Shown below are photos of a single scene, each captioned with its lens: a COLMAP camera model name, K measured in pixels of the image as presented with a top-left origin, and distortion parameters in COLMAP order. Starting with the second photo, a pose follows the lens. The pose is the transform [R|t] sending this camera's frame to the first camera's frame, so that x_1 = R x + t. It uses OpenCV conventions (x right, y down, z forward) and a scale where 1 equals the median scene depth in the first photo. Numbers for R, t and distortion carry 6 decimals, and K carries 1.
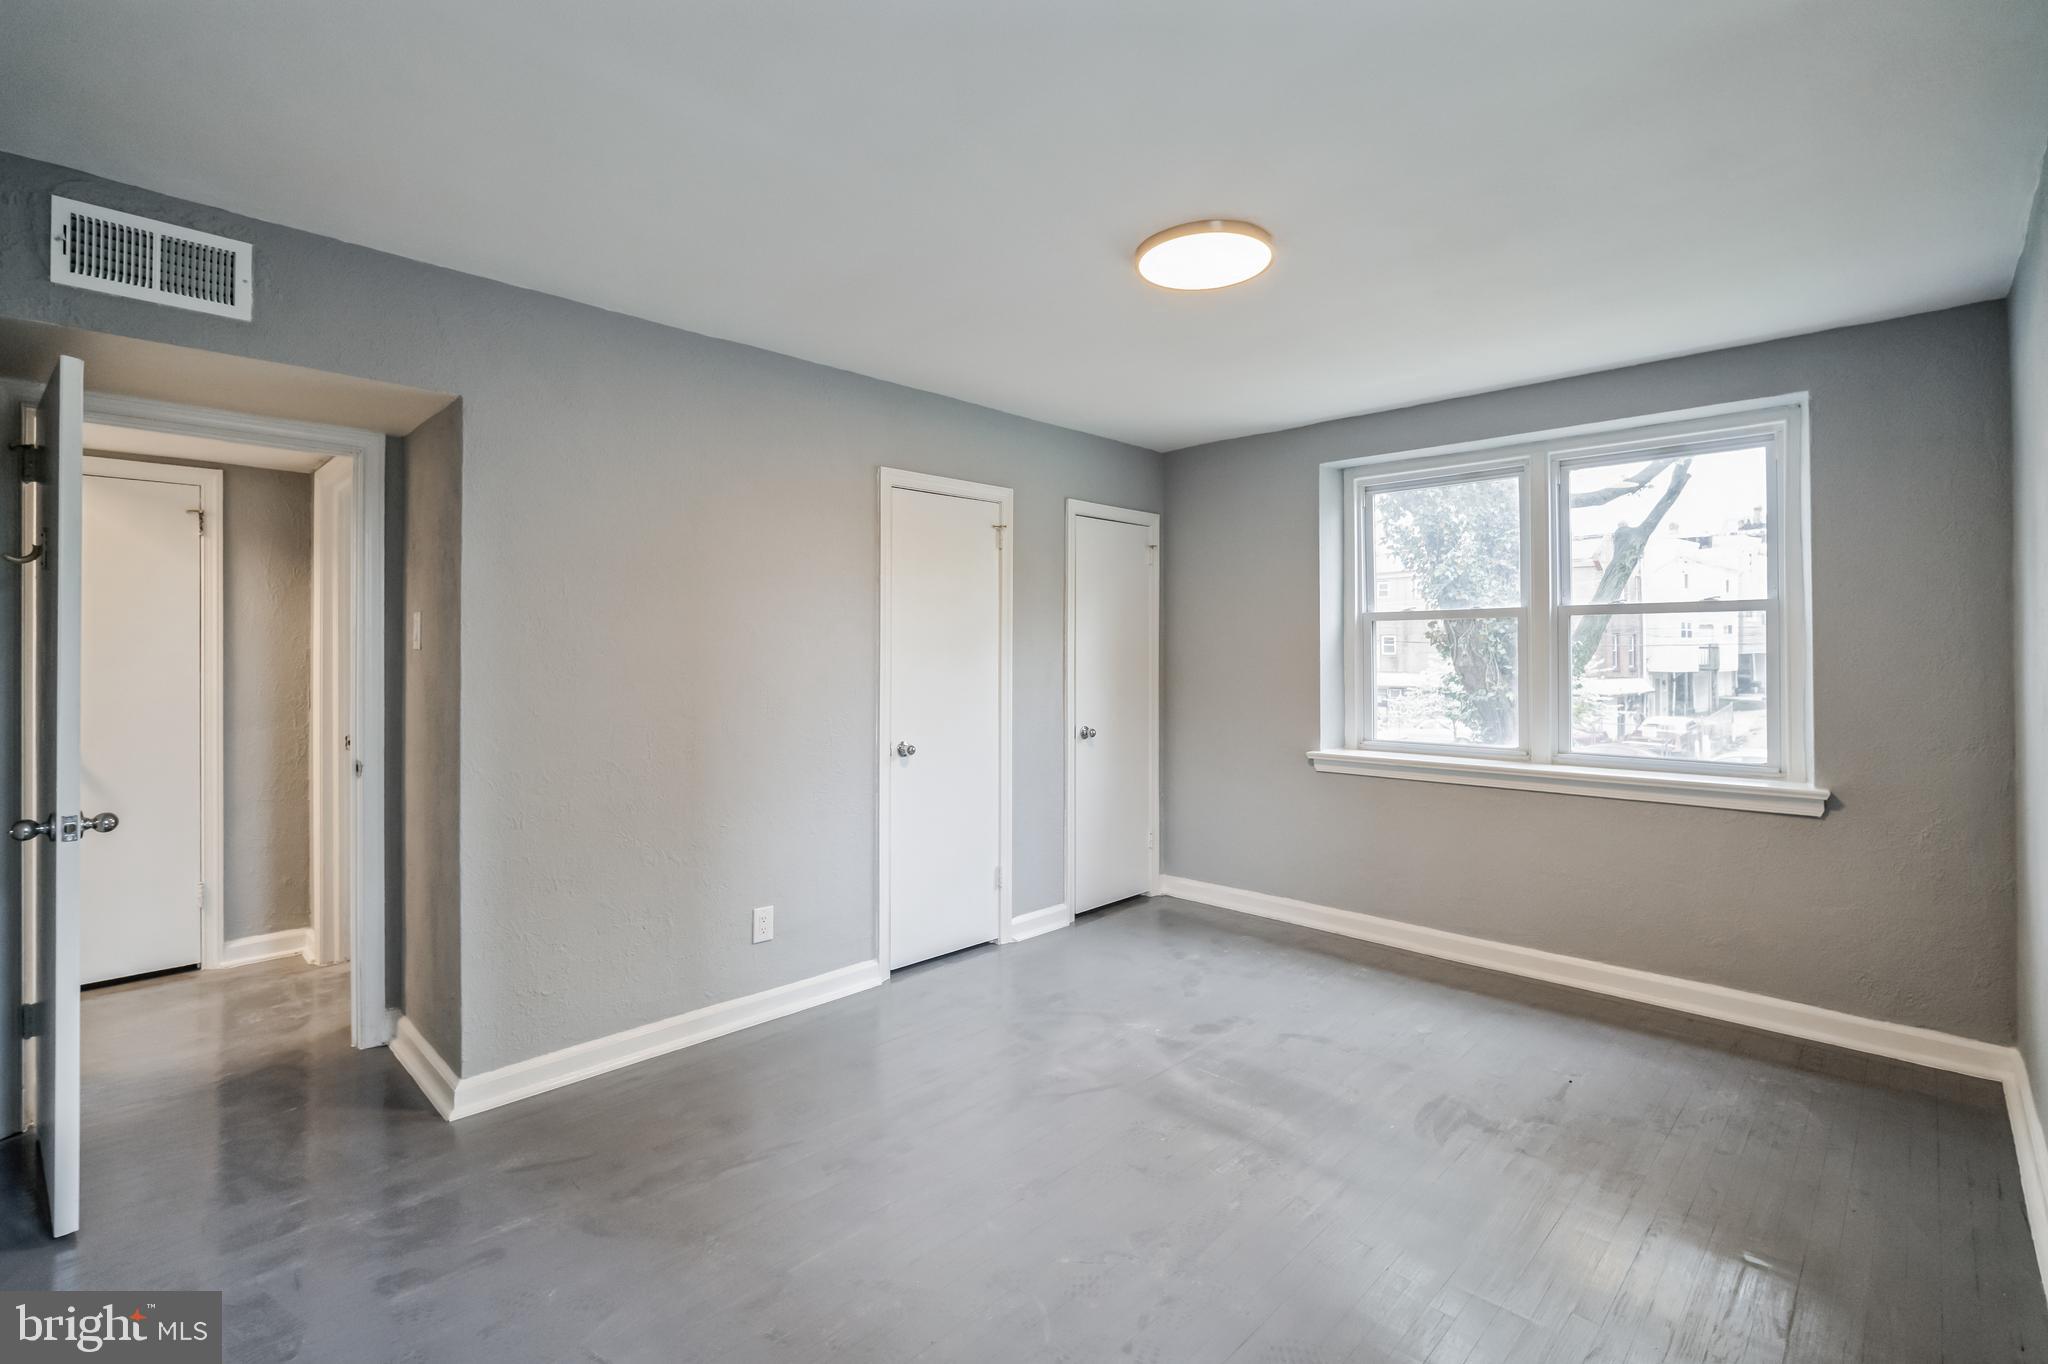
lens RADIAL K [[918.4, 0, 1017.1], [0, 918.4, 661.9], [0, 0, 1]] dist [0.000212, 0.000007]
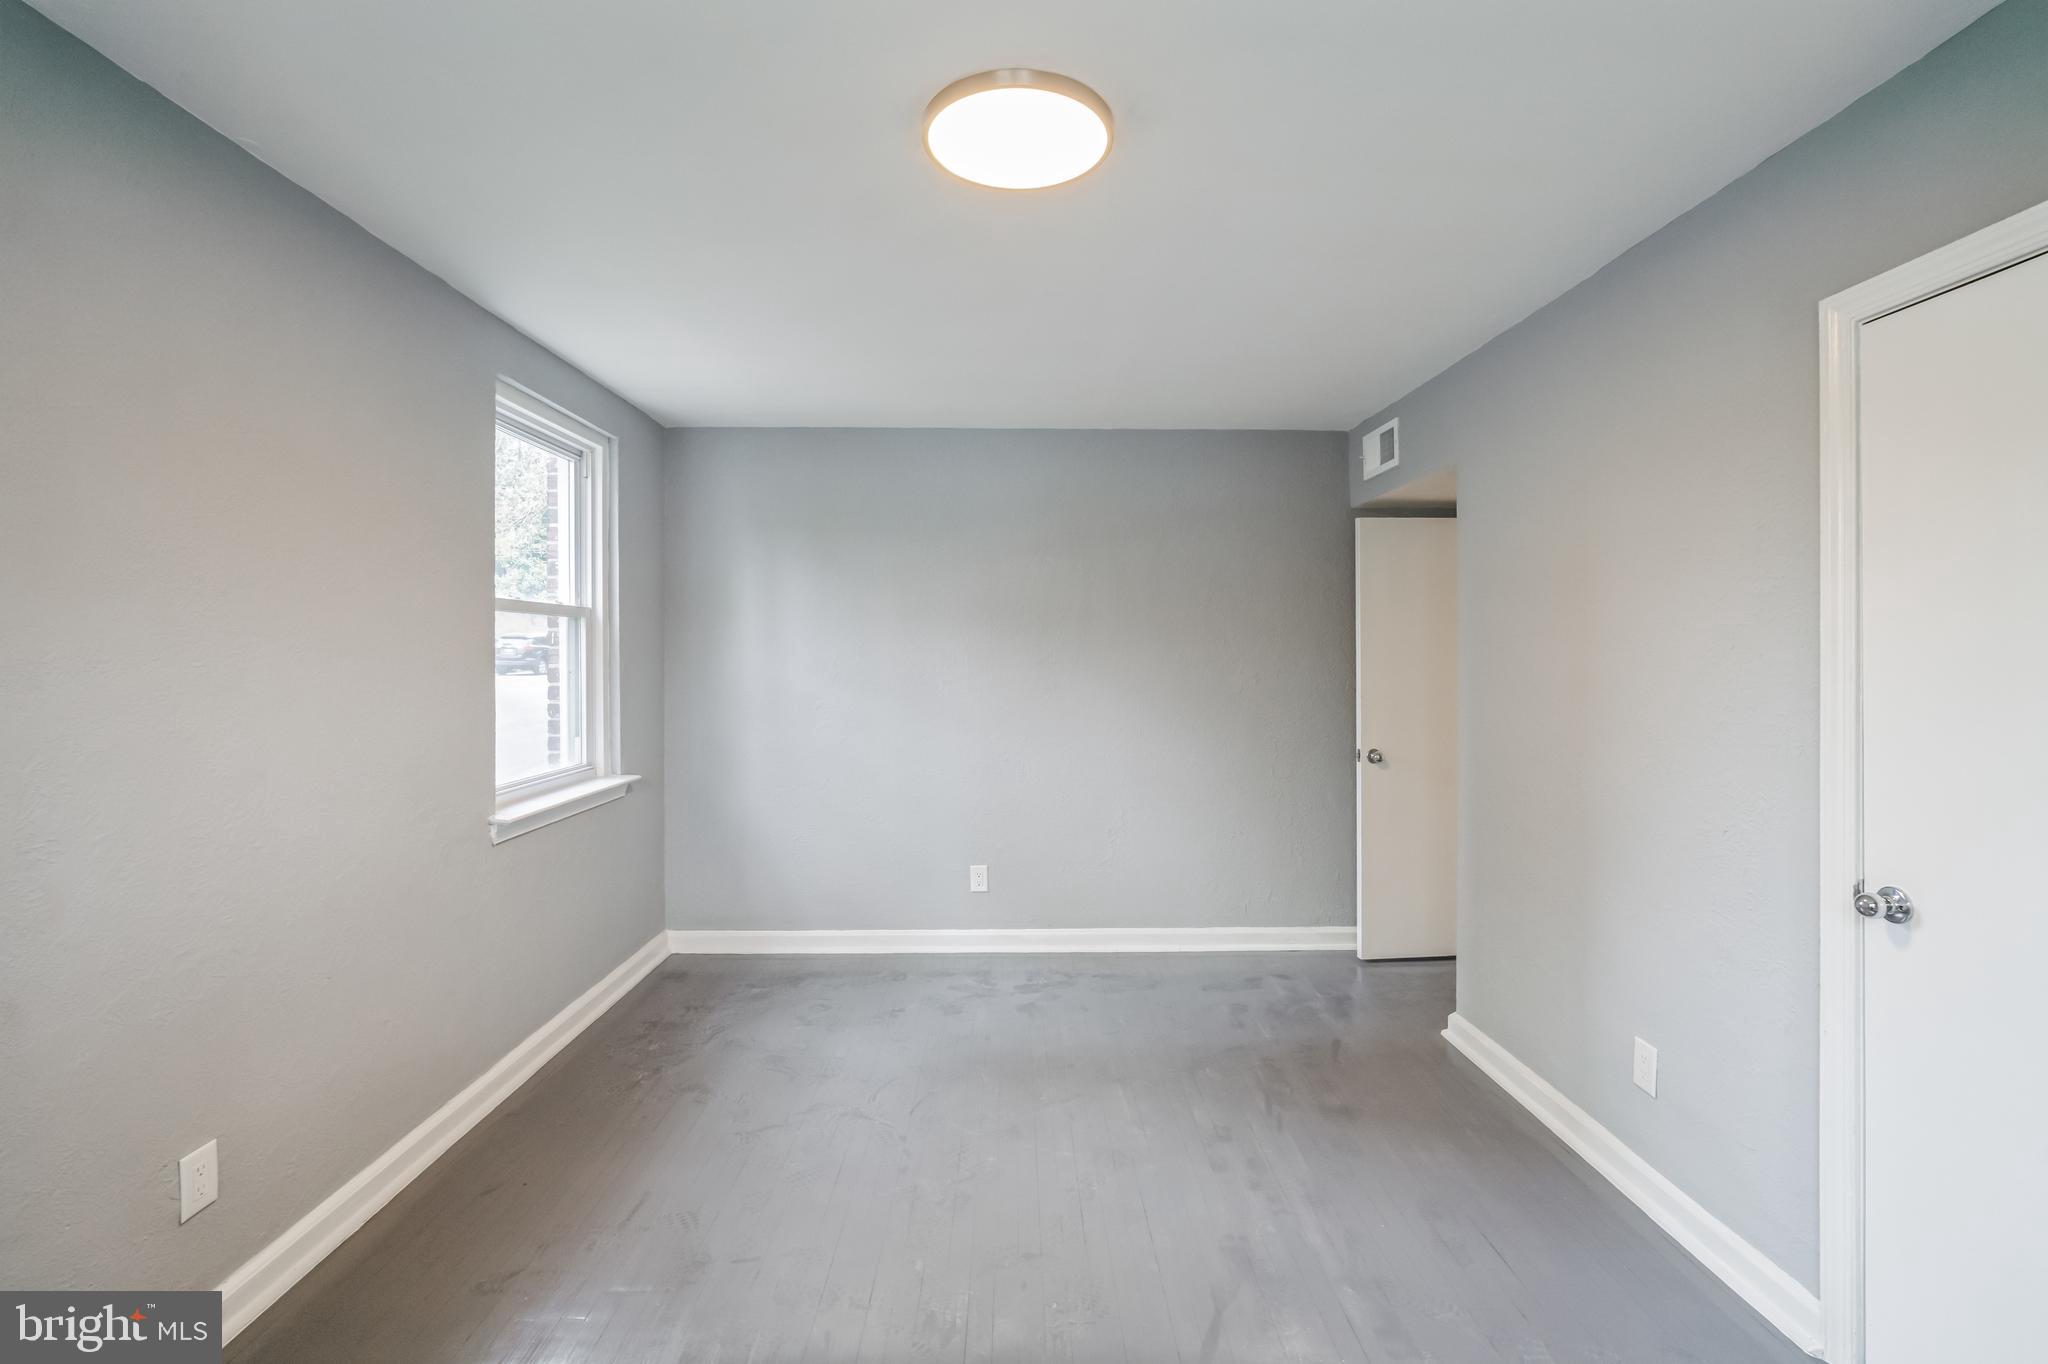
lens RADIAL K [[918.4, 0, 1017.1], [0, 918.4, 661.9], [0, 0, 1]] dist [0.000212, 0.000007]
pose [[-0.706236, 0.005836, -0.707952, 0.481239], [-0.007414, 0.999850, 0.015638, -0.024186], [0.707937, 0.016293, -0.706087, 1.003793]]
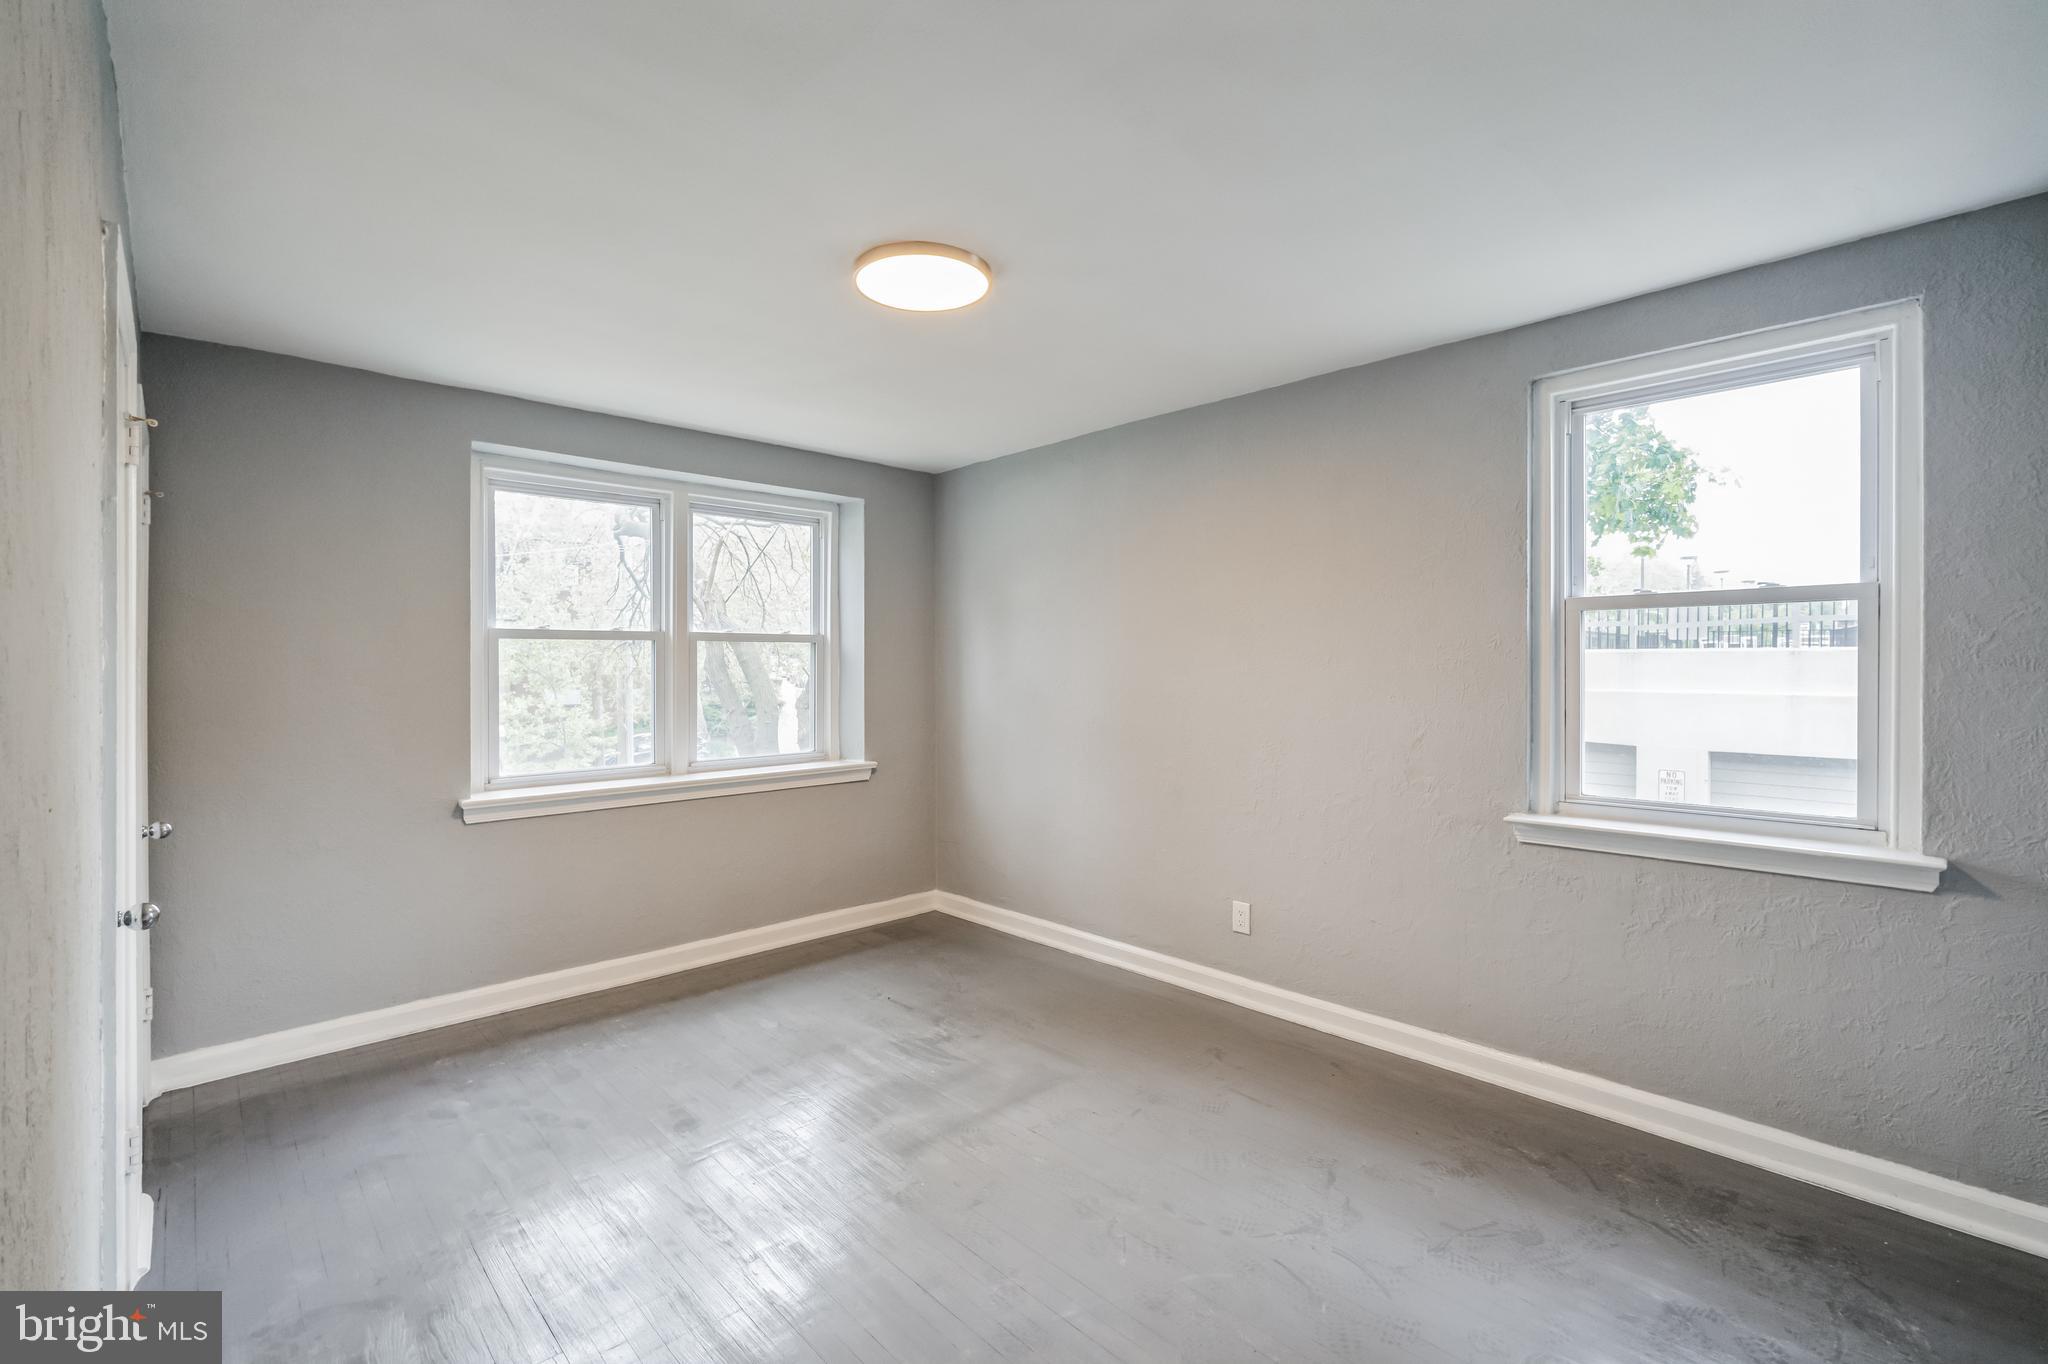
lens RADIAL K [[900.8, 0, 1024.0], [0, 900.8, 682.0], [0, 0, 1]] dist [0.000191, 0.000111]
pose [[0.036386, -0.015759, 0.999214, -0.508946], [0.013285, 0.999795, 0.015284, -0.011617], [-0.999249, 0.012718, 0.036588, 0.564413]]
